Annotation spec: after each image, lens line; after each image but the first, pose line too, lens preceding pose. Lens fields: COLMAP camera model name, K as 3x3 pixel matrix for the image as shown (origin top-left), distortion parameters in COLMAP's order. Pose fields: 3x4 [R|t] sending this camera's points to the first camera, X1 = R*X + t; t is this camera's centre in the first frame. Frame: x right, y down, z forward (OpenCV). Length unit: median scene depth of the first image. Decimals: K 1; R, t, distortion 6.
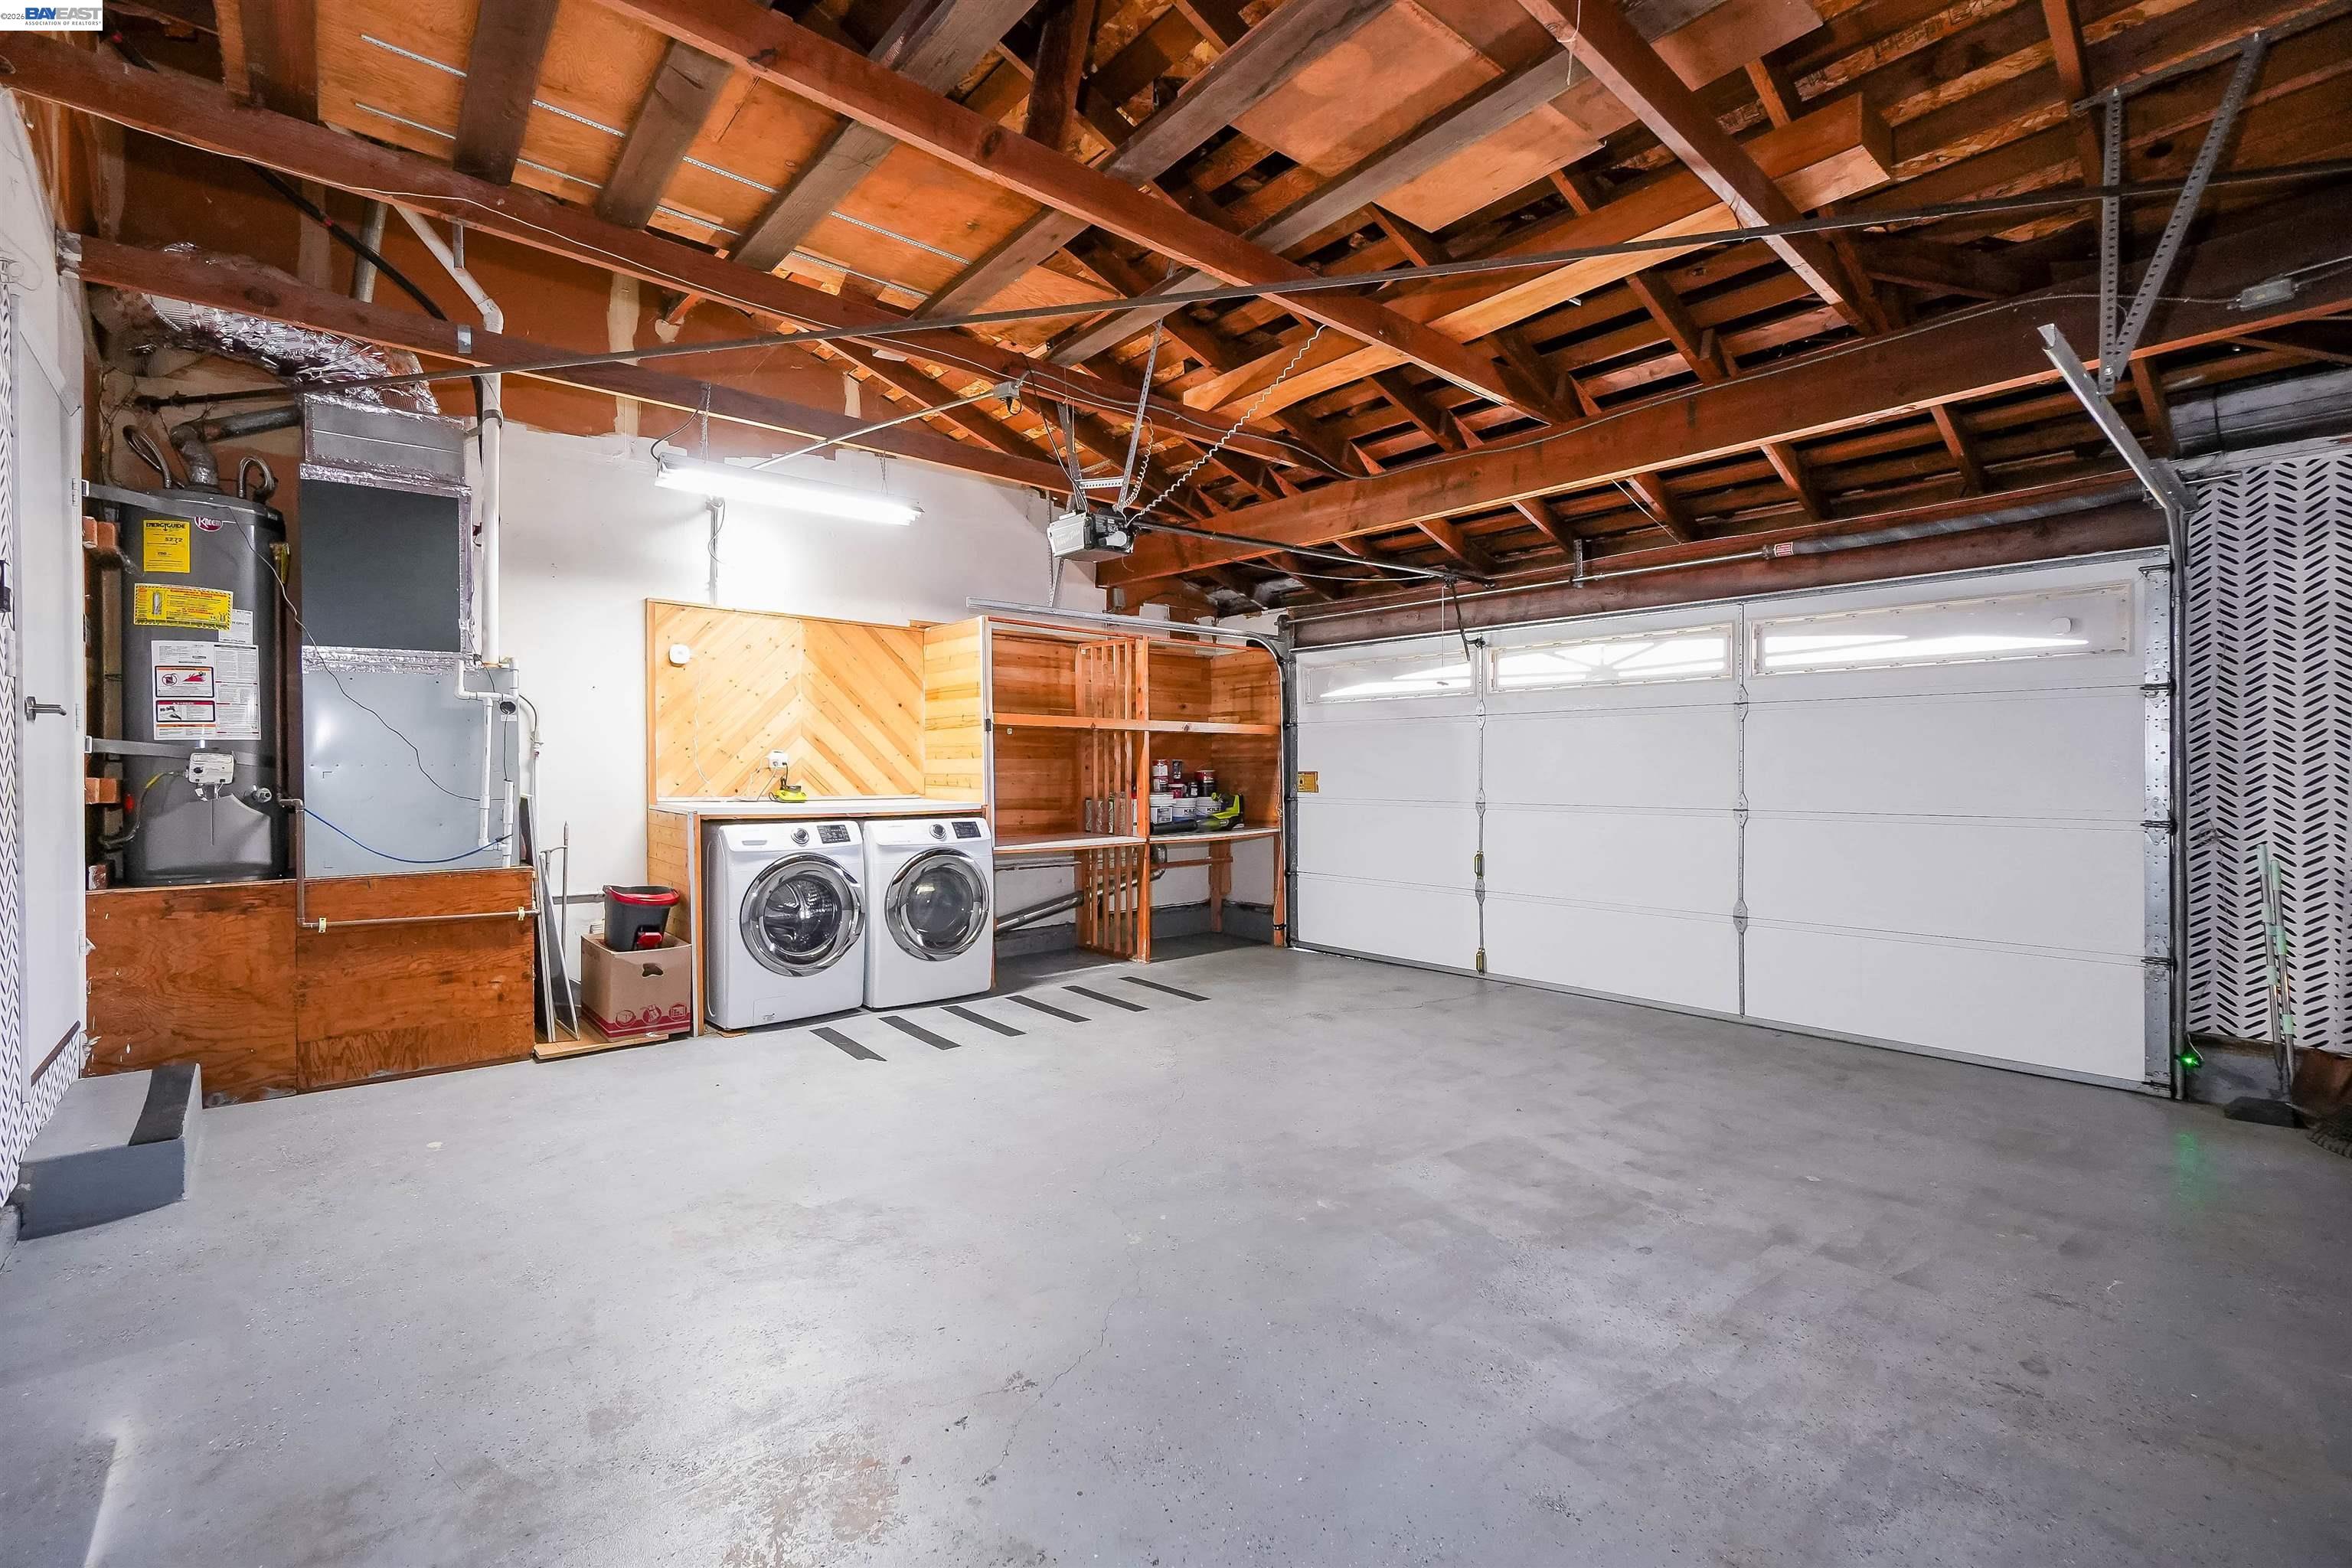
lens RADIAL K [[1028.0, 0, 1190.1], [0, 1028.0, 778.5], [0, 0, 1]] dist [-0.003183, 0.000492]
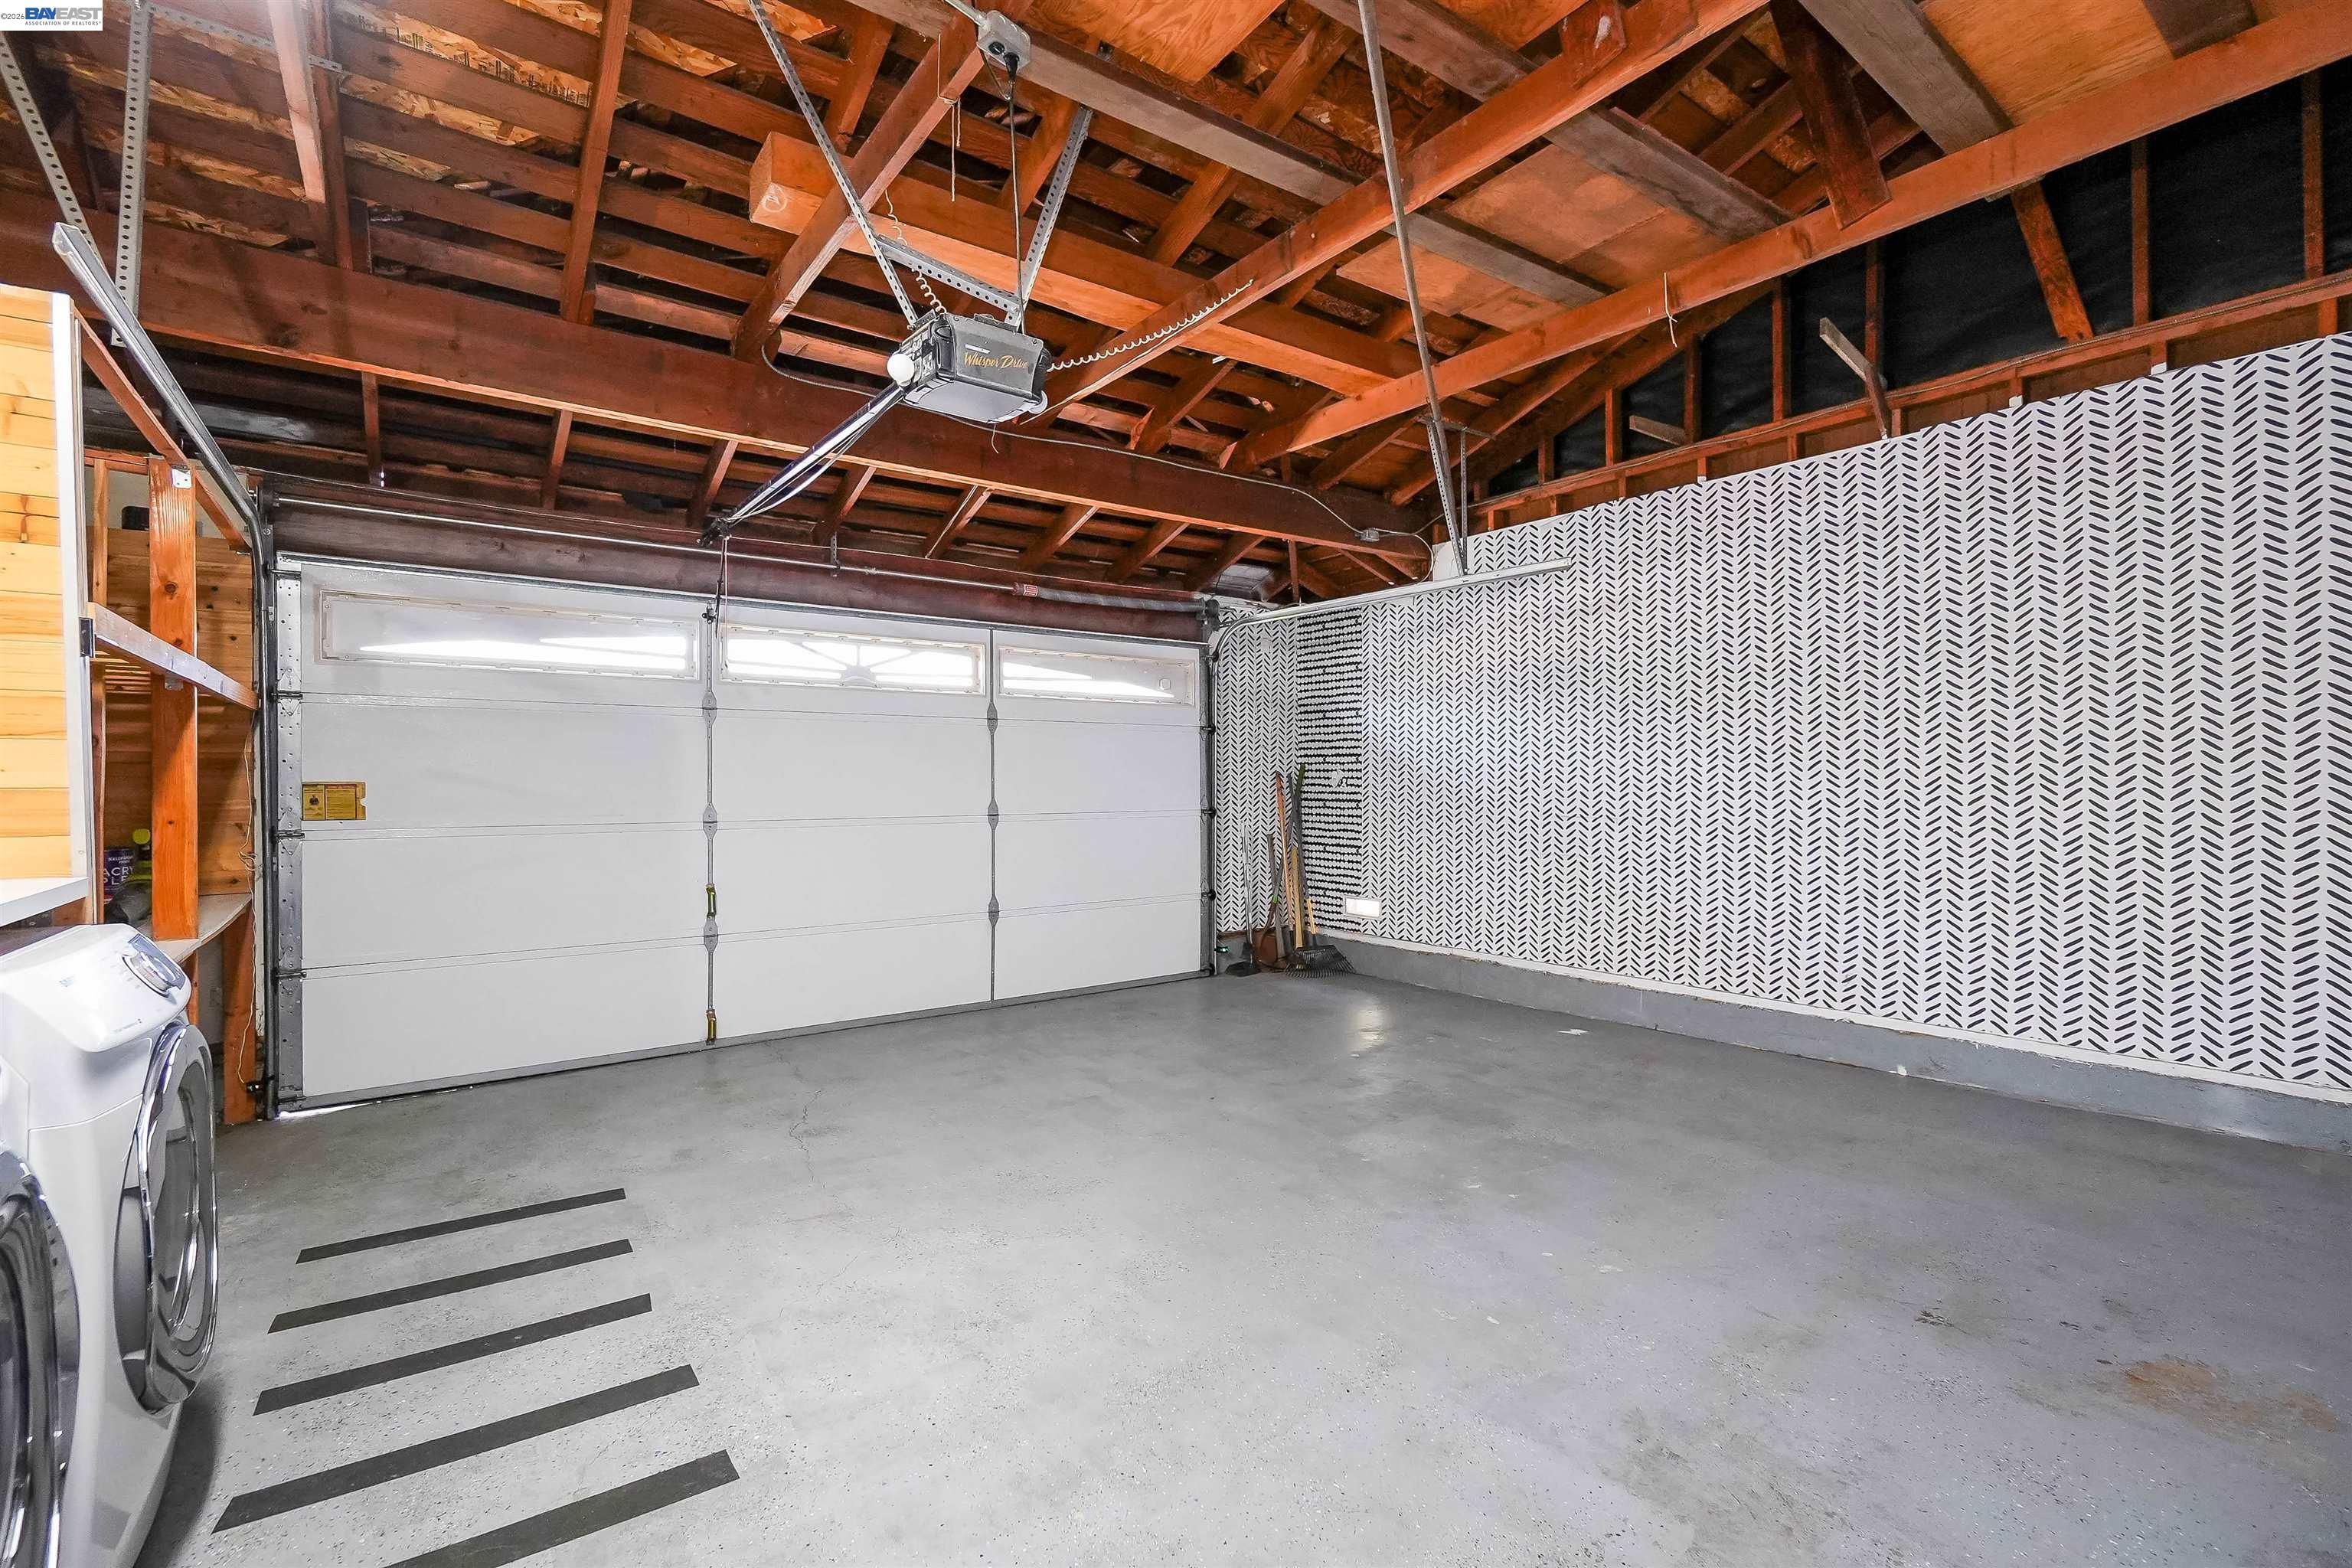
lens RADIAL K [[1028.0, 0, 1184.1], [0, 1028.0, 781.8], [0, 0, 1]] dist [-0.003183, 0.000492]
pose [[0.080224, 0.001454, 0.996776, -0.607728], [0.012501, 0.999919, -0.002465, 0.000012], [-0.996698, 0.012659, 0.080200, 0.776450]]
